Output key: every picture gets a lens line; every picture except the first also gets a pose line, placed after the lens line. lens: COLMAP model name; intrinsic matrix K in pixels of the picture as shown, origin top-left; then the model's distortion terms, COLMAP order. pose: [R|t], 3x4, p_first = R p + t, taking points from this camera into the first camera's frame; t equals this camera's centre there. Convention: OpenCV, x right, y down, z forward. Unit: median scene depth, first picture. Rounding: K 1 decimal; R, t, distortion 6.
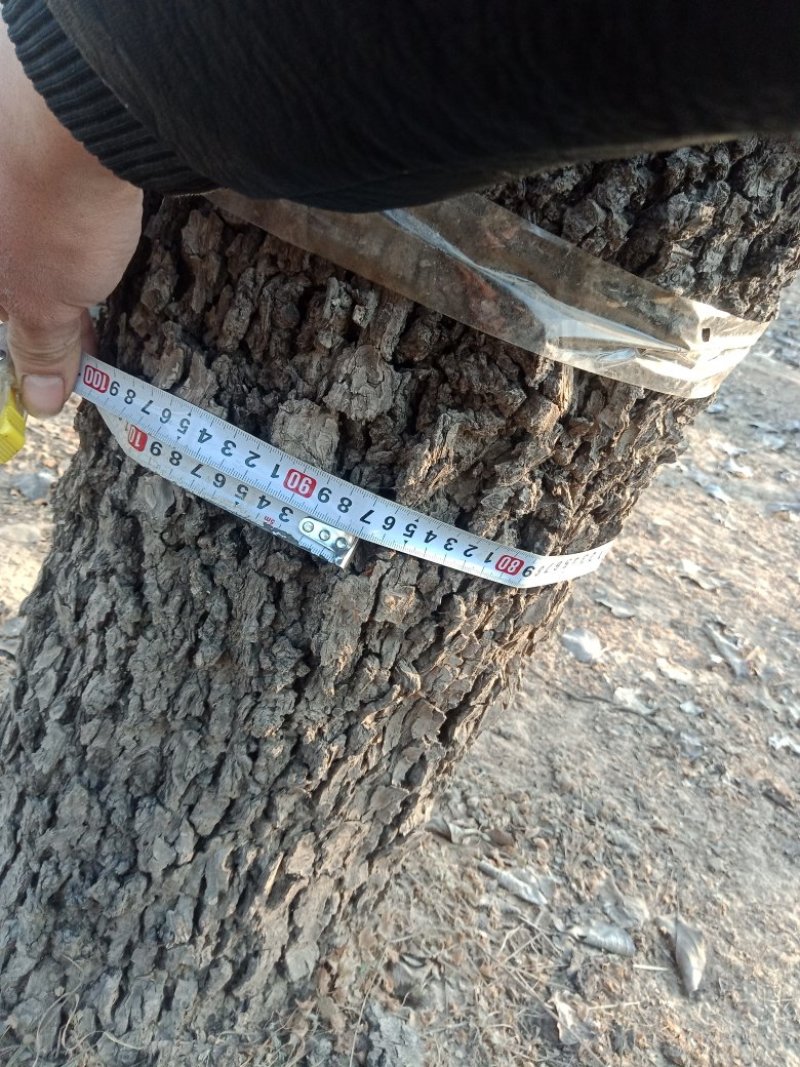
lens RADIAL K [[814.8, 0, 400.0], [0, 814.8, 533.5], [0, 0, 1]] dist [0.017288, 0.004440]
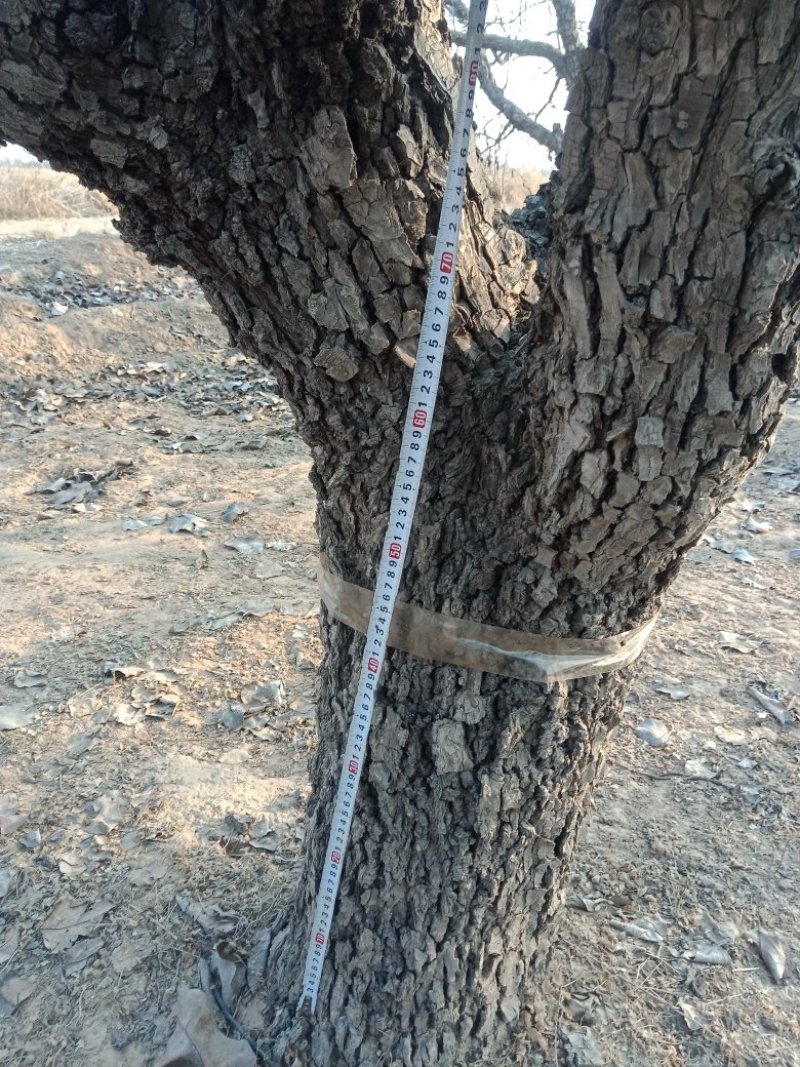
lens RADIAL K [[814.8, 0, 400.0], [0, 814.8, 533.5], [0, 0, 1]] dist [0.017288, 0.004440]
pose [[0.962905, -0.258673, -0.076823, 0.035369], [0.250562, 0.962789, -0.101269, -0.267620], [0.100160, 0.078263, 0.991888, -0.690706]]
